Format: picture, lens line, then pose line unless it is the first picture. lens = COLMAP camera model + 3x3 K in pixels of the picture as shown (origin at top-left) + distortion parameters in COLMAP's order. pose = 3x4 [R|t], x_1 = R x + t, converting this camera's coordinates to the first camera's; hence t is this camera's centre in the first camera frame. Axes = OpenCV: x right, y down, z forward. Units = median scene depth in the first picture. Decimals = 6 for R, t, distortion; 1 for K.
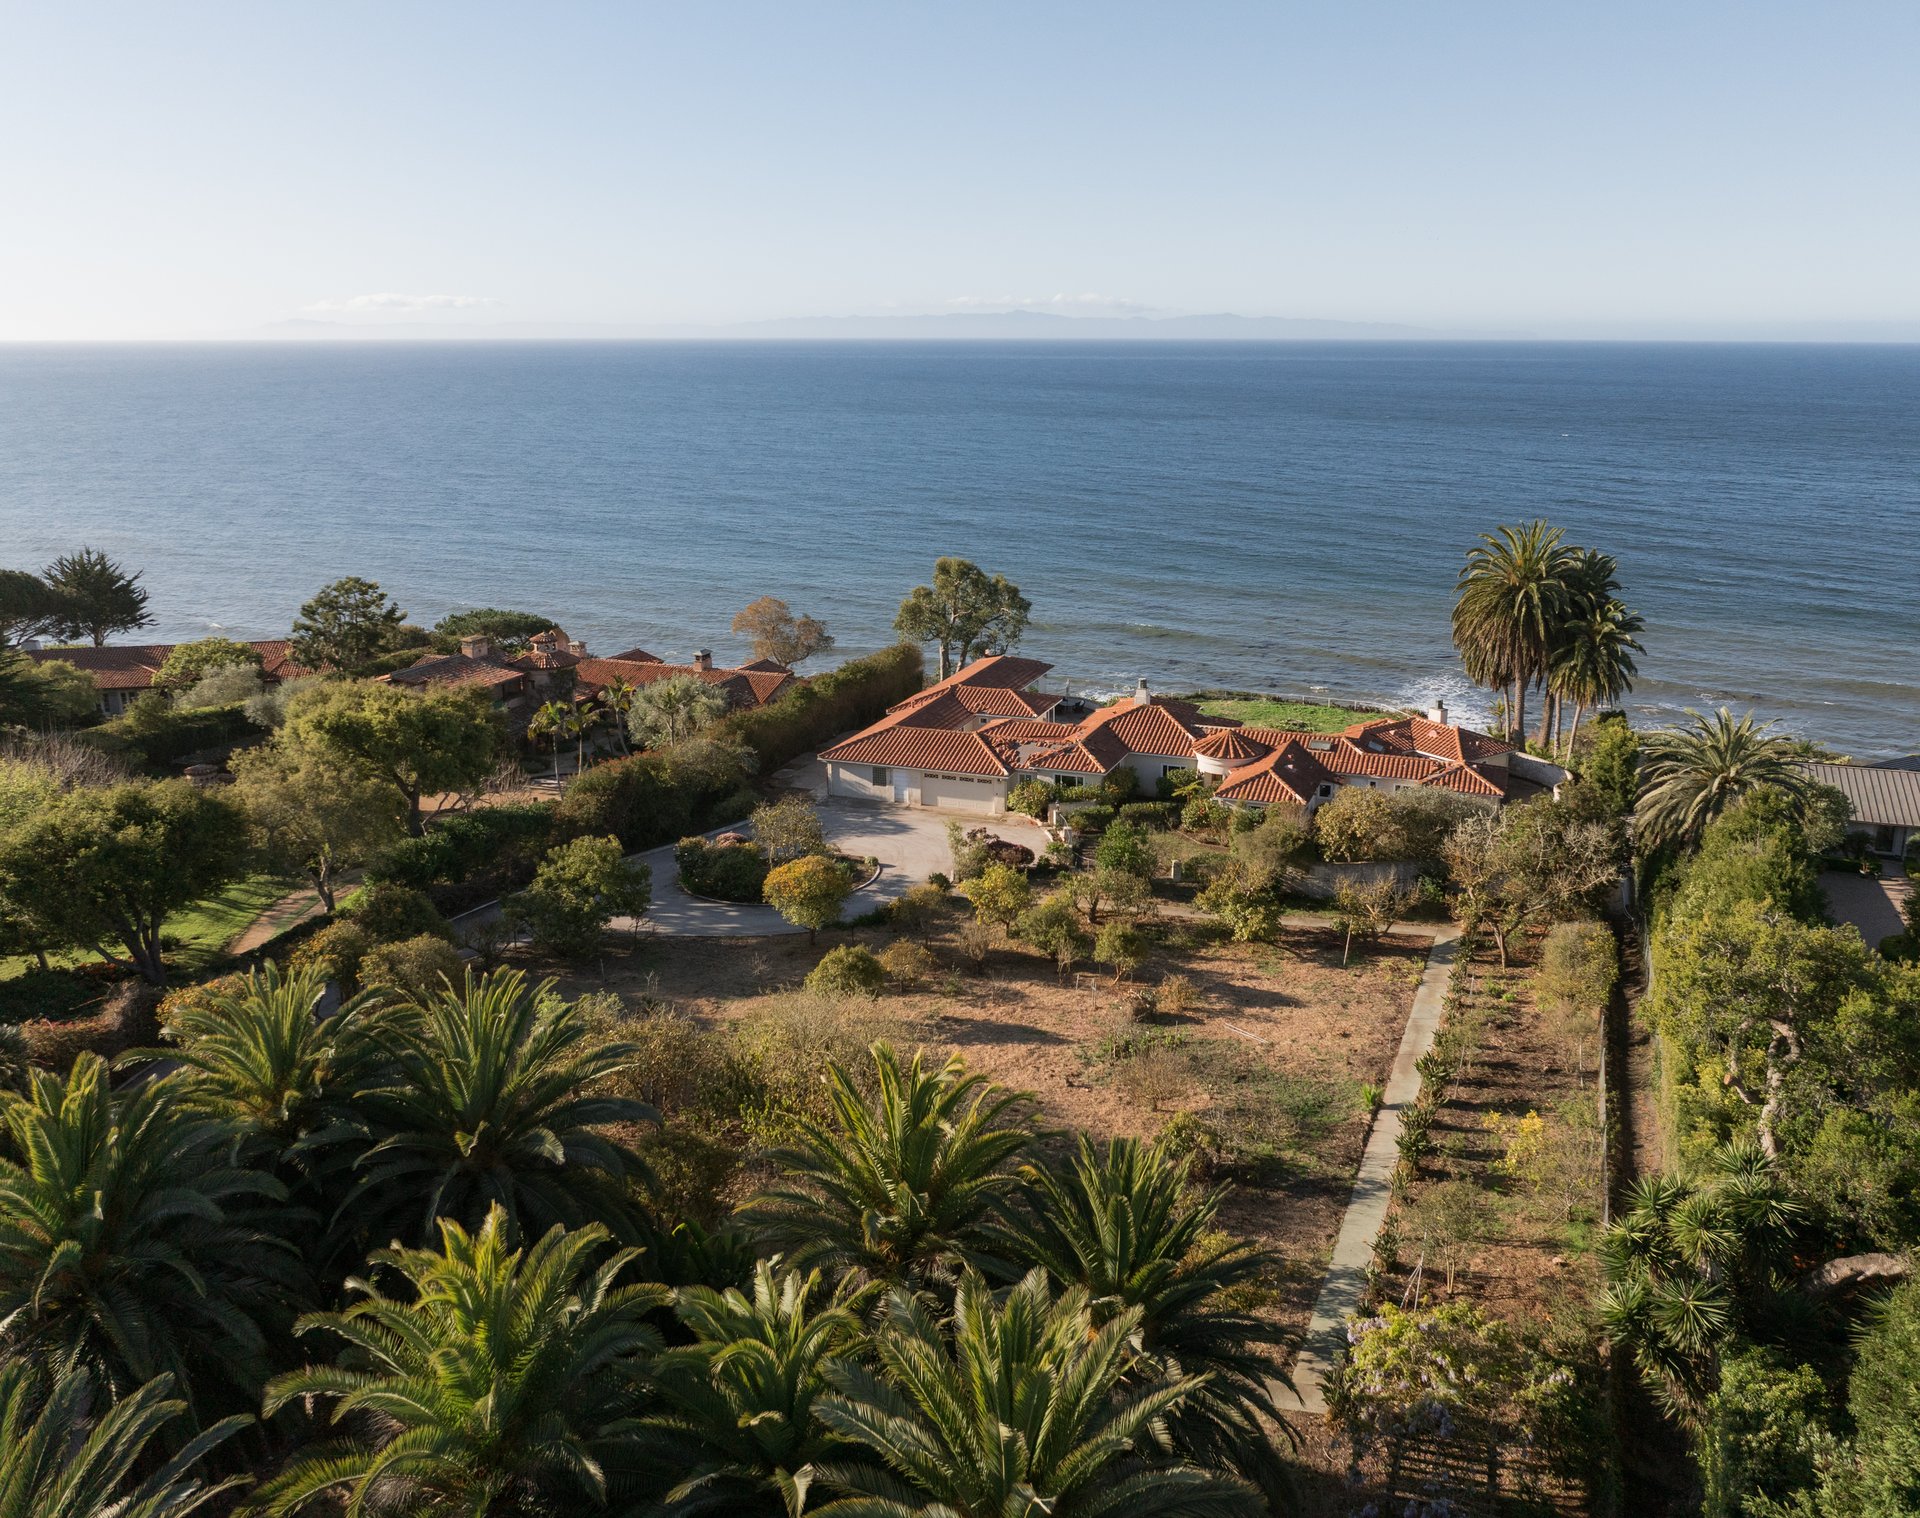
lens RADIAL K [[1543.3, 0, 1050.6], [0, 1543.3, 723.1], [0, 0, 1]] dist [-0.021422, -0.006896]
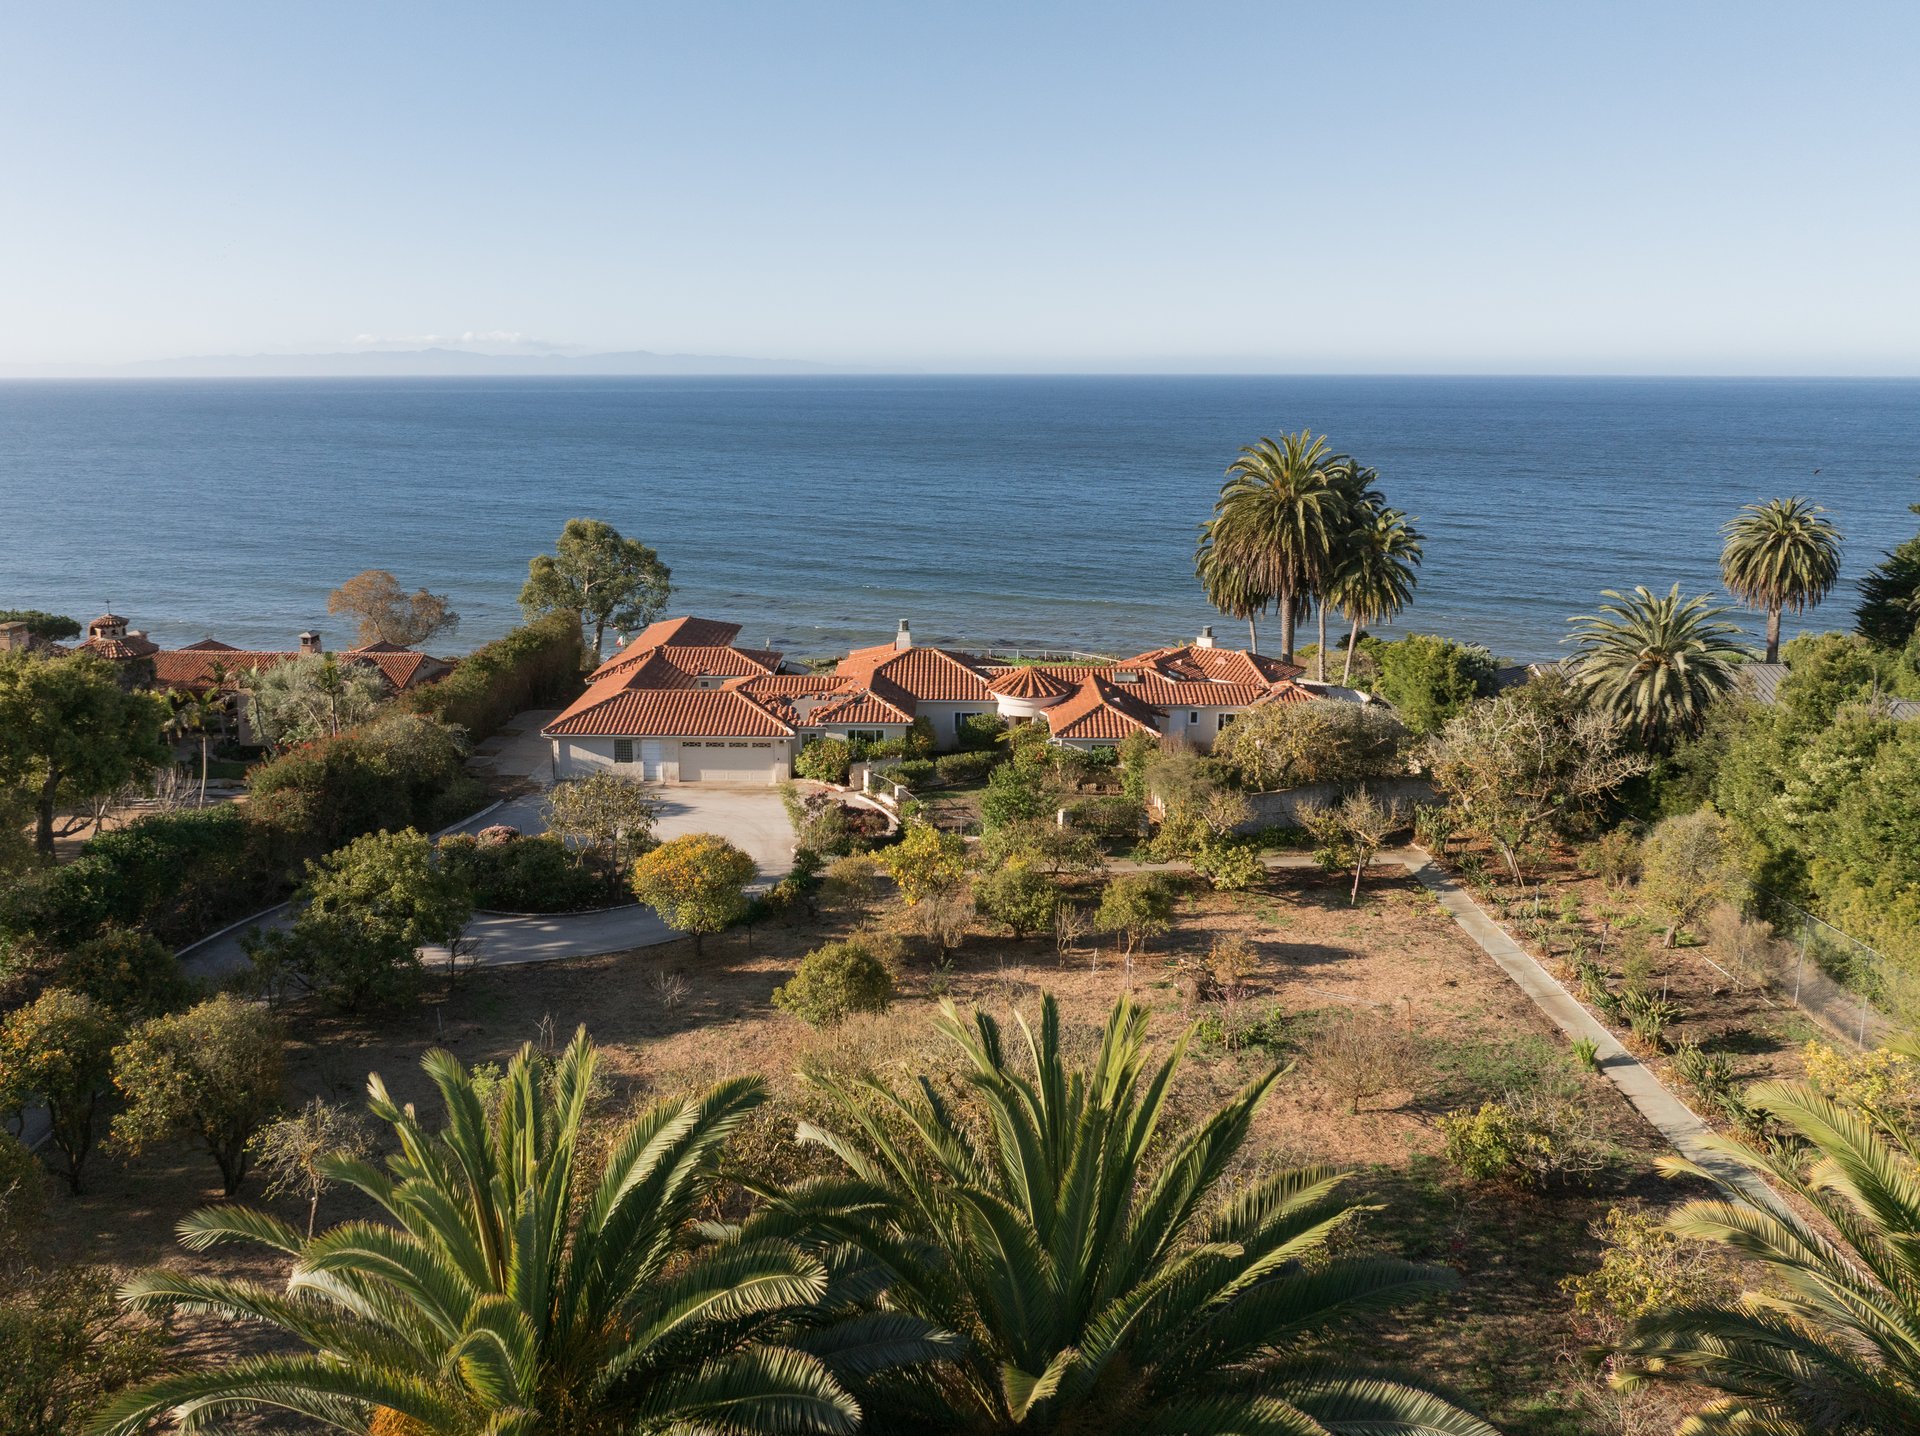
lens RADIAL K [[1457.8, 0, 912.5], [0, 1457.8, 670.5], [0, 0, 1]] dist [-0.025494, 0.005676]
pose [[0.958013, -0.060584, 0.280251, -0.182553], [0.072753, 0.996797, -0.033216, 0.029936], [-0.277341, 0.052211, 0.959352, 0.229297]]
